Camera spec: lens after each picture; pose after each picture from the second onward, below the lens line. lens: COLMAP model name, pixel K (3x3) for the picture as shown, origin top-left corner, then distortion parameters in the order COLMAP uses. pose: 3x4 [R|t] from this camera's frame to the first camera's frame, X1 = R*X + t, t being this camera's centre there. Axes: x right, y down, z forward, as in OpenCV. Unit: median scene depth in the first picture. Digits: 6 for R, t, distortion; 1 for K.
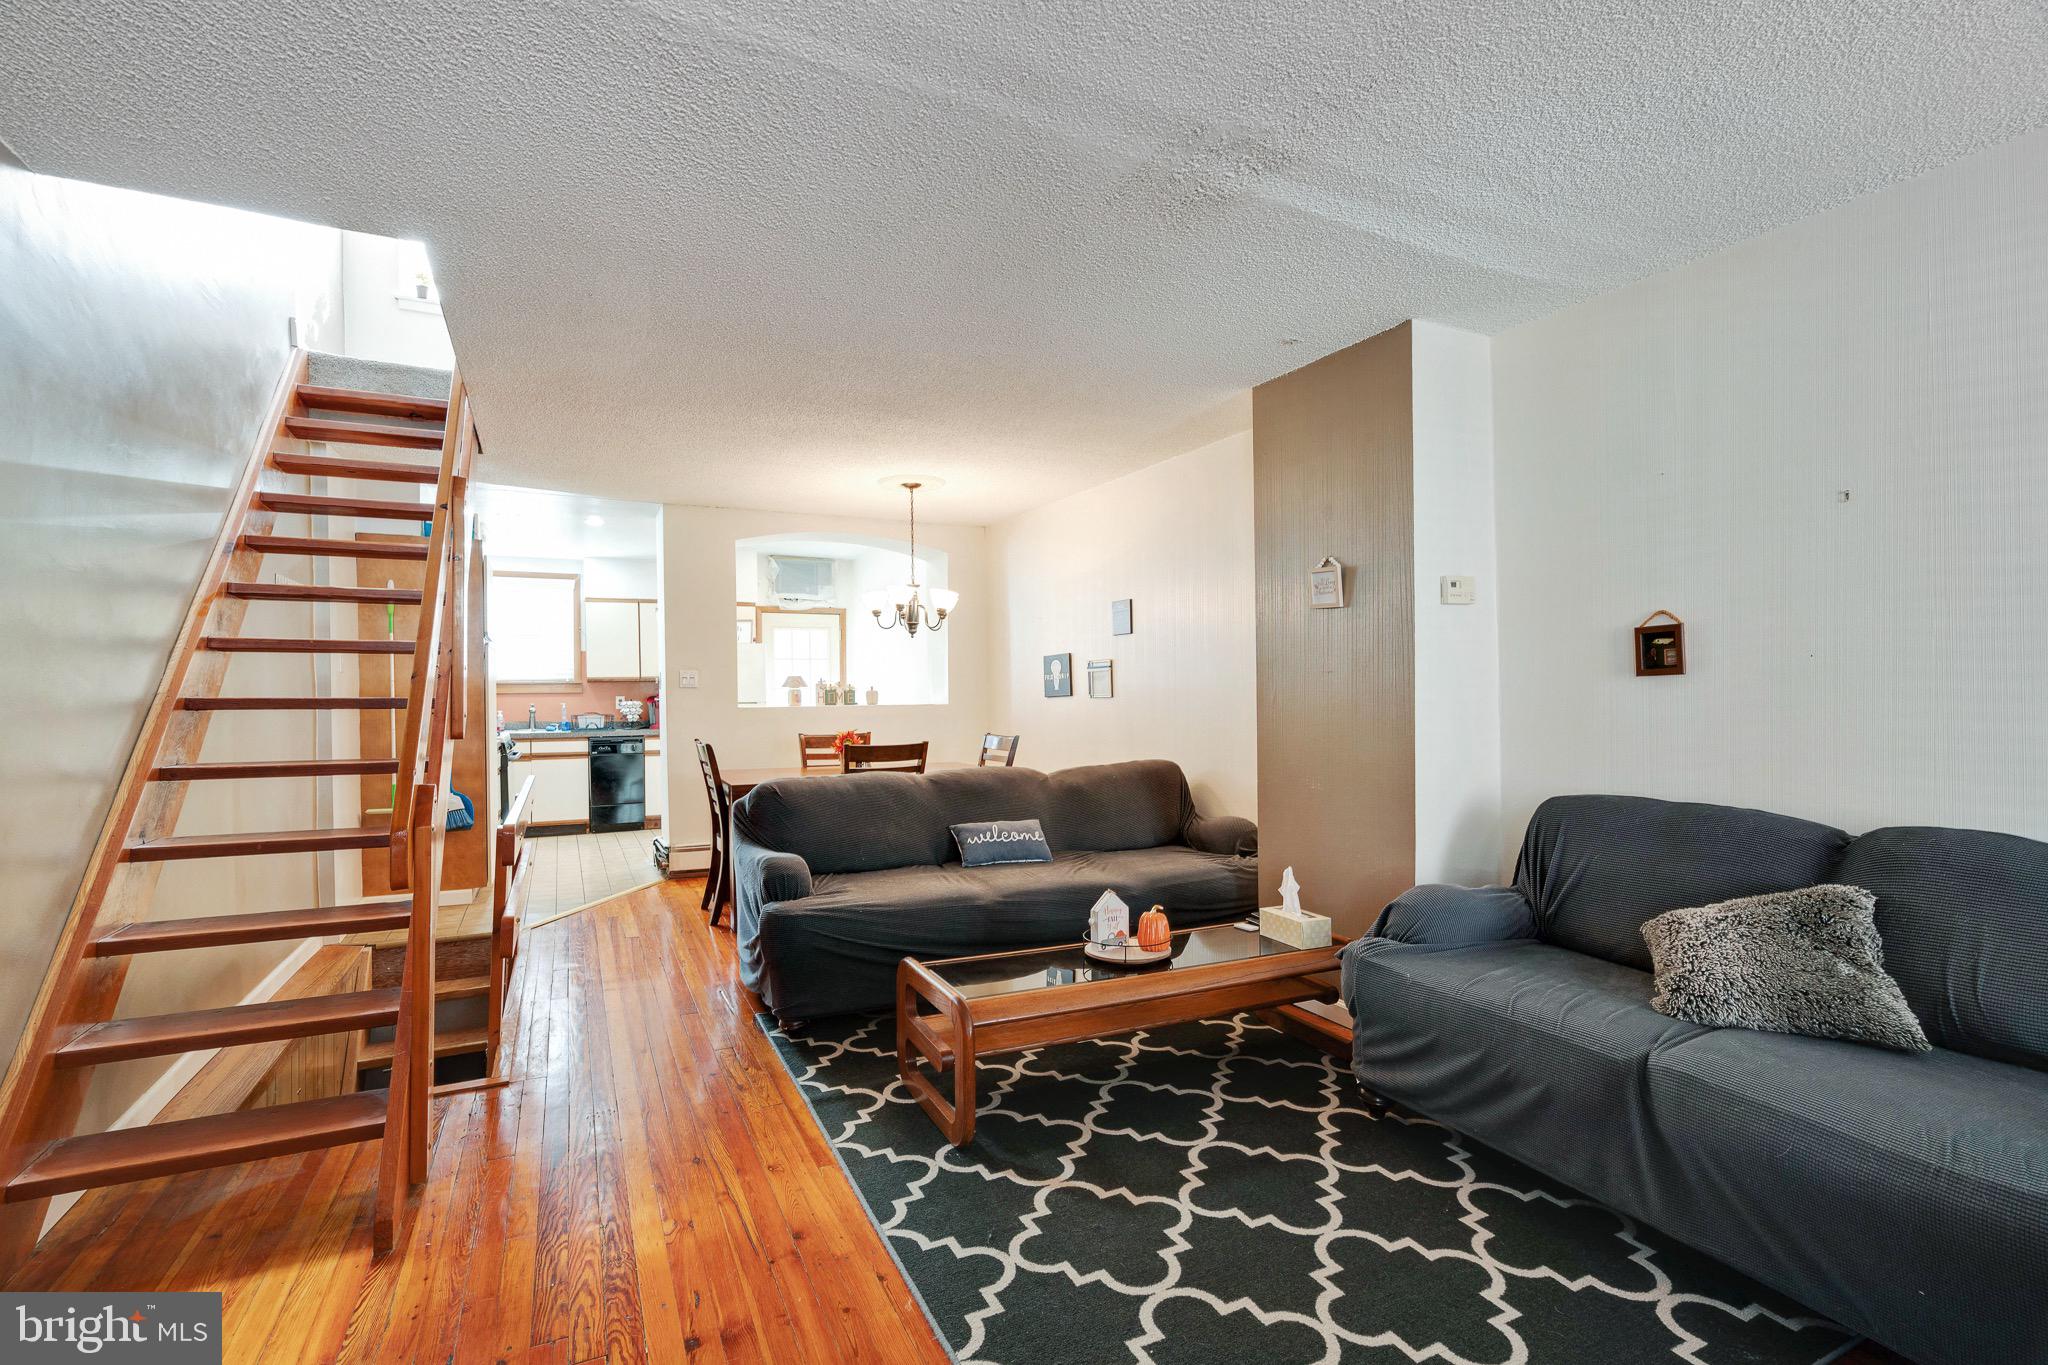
lens RADIAL K [[918.3, 0, 995.9], [0, 918.3, 706.8], [0, 0, 1]] dist [-0.007046, 0.002594]
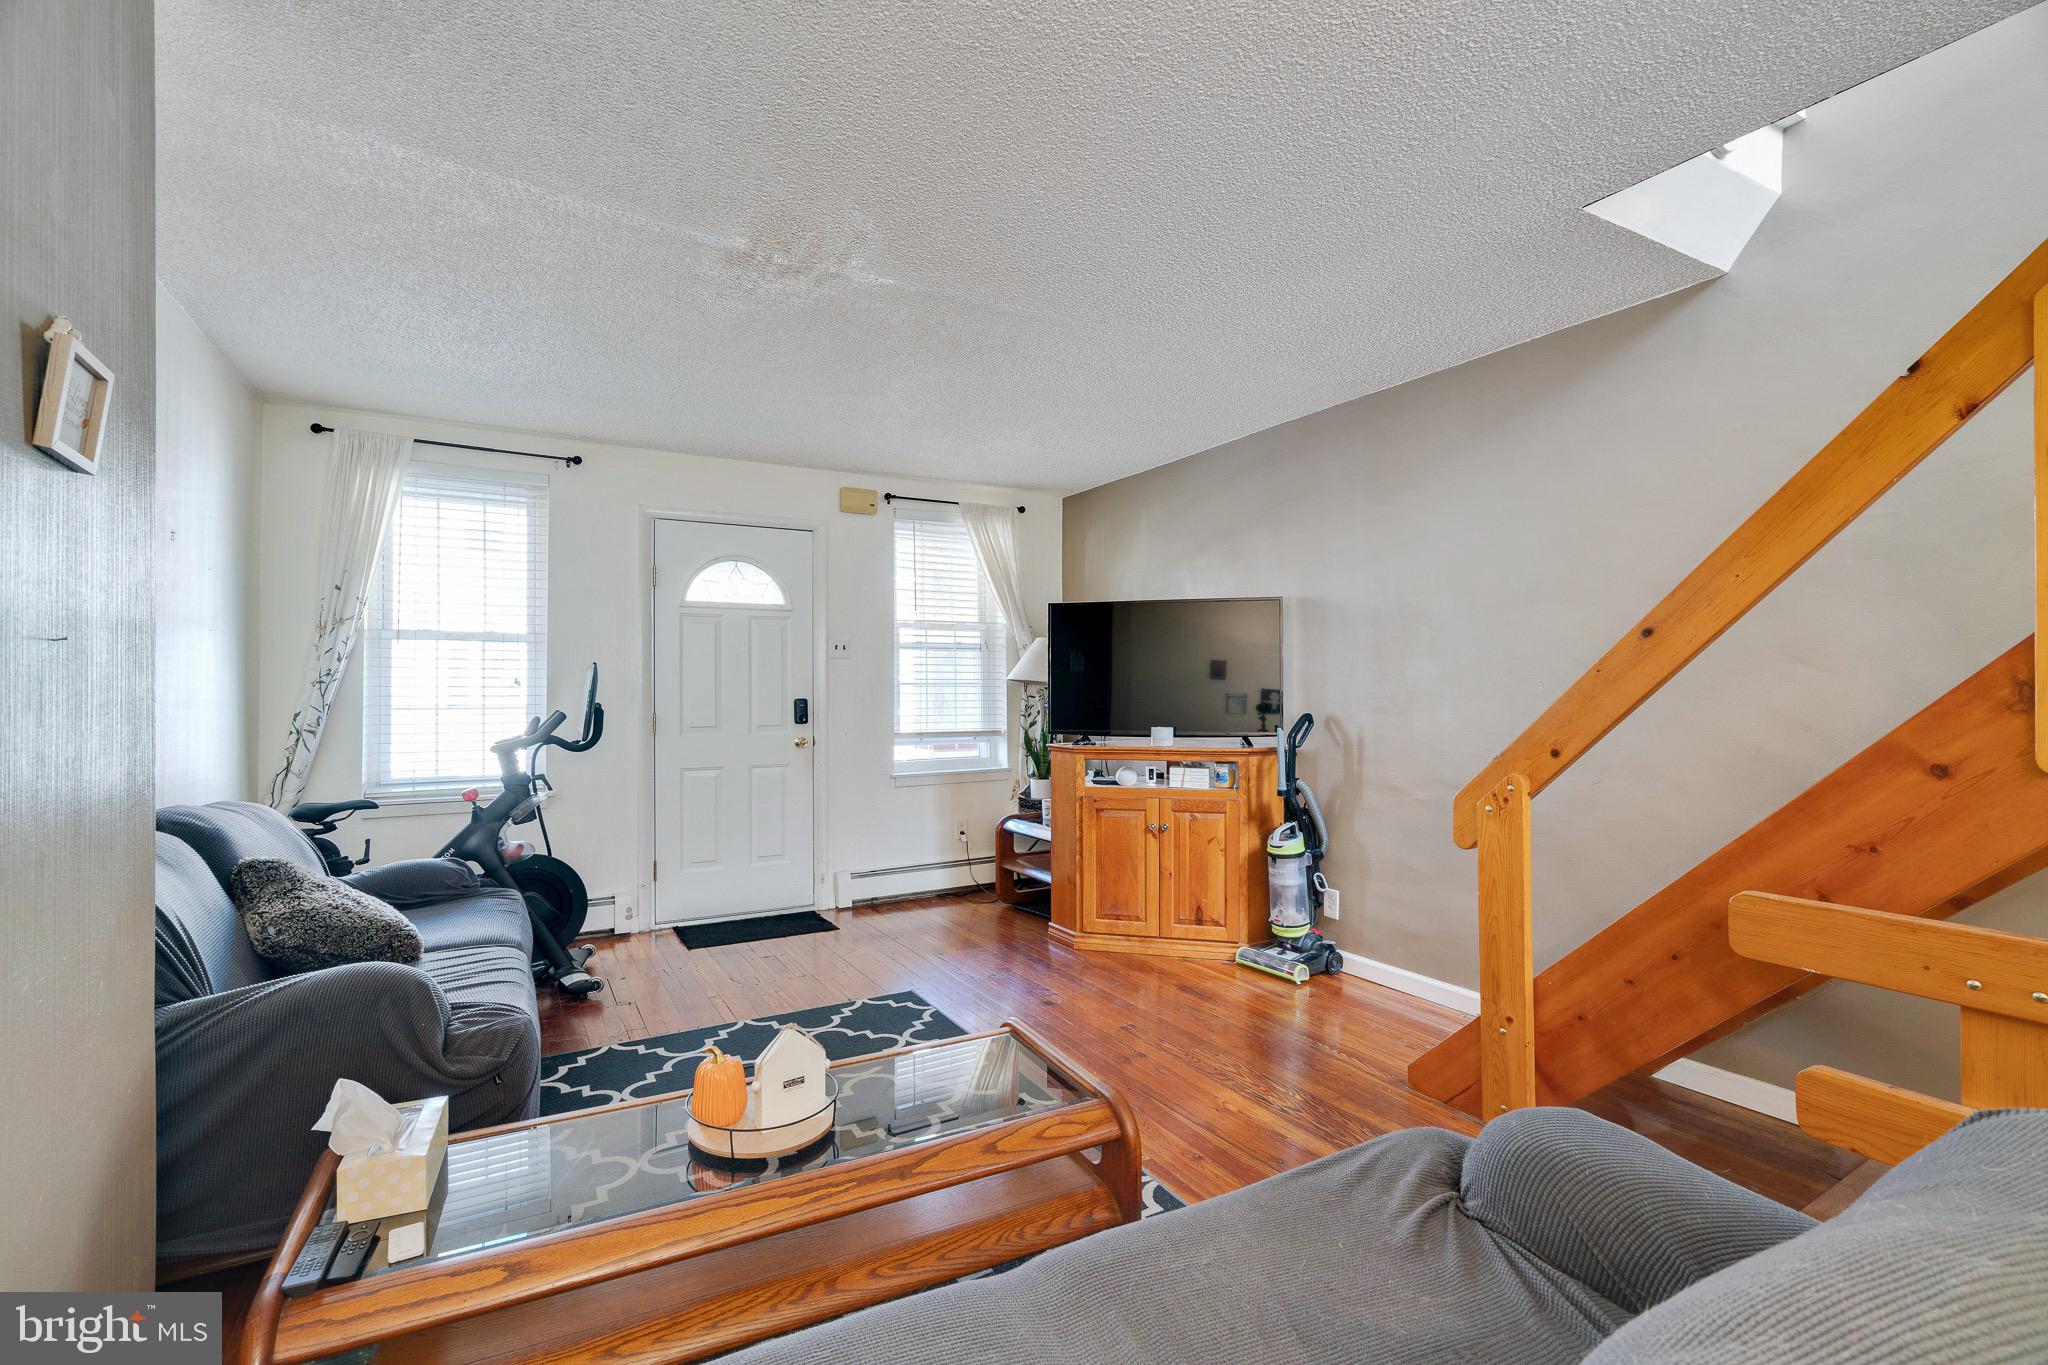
lens RADIAL K [[918.3, 0, 1007.4], [0, 918.3, 687.9], [0, 0, 1]] dist [-0.007046, 0.002594]
pose [[-0.997919, 0.007608, -0.064035, 0.017578], [0.006493, 0.999824, 0.017595, -0.023318], [0.064158, 0.017143, -0.997793, 1.374318]]
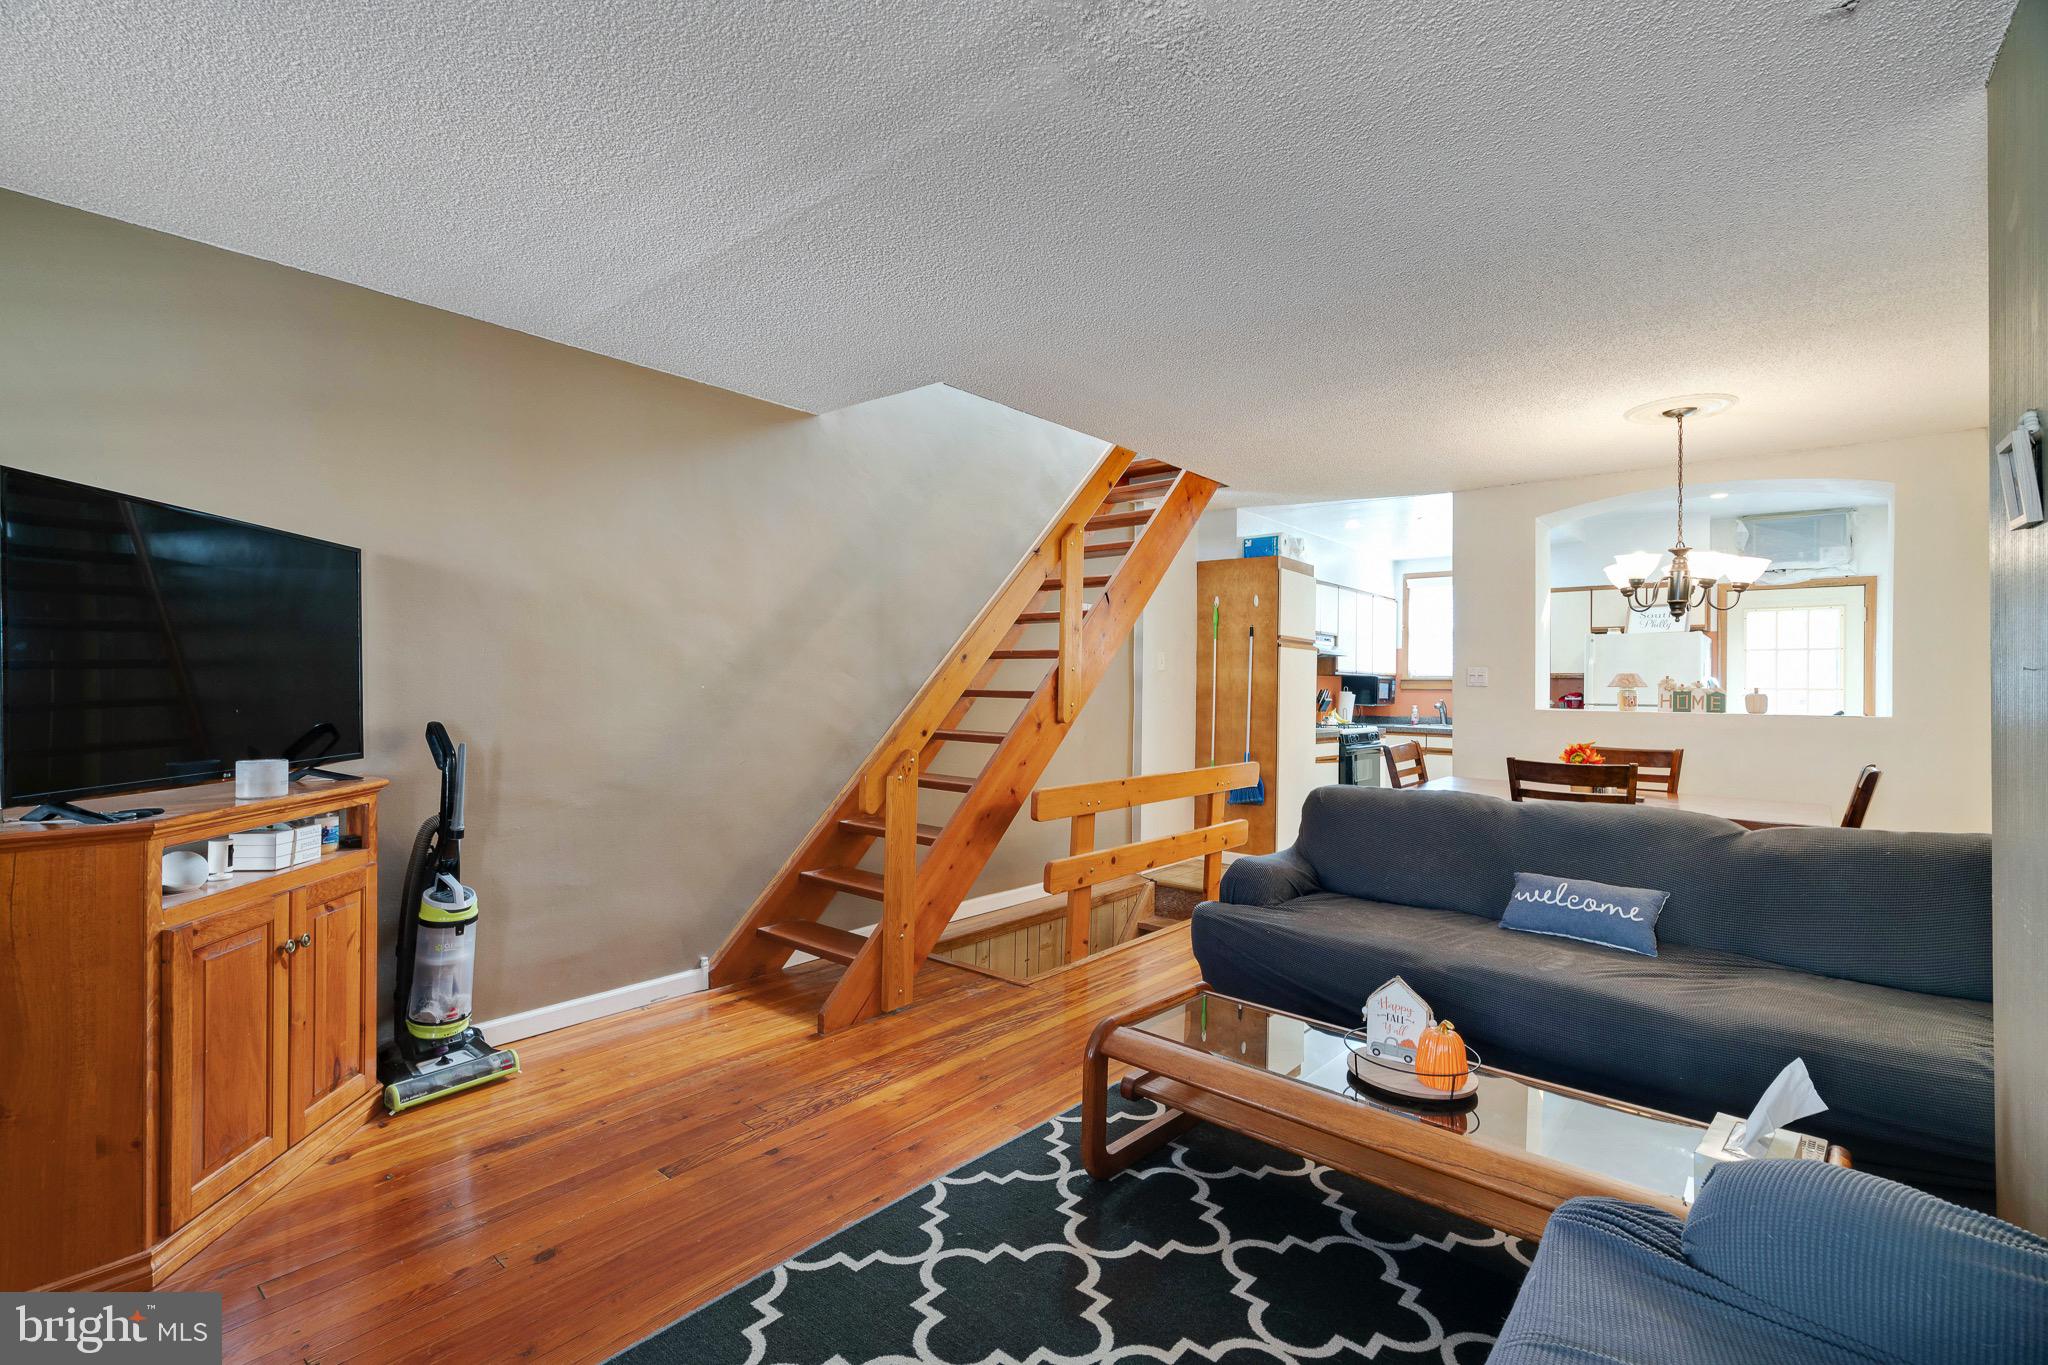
lens RADIAL K [[918.3, 0, 1034.0], [0, 918.3, 680.0], [0, 0, 1]] dist [-0.007046, 0.002594]
pose [[0.423913, 0.007447, -0.905672, 0.556488], [-0.028654, 0.999576, -0.005193, -0.017067], [0.905250, 0.028153, 0.423946, 0.373997]]
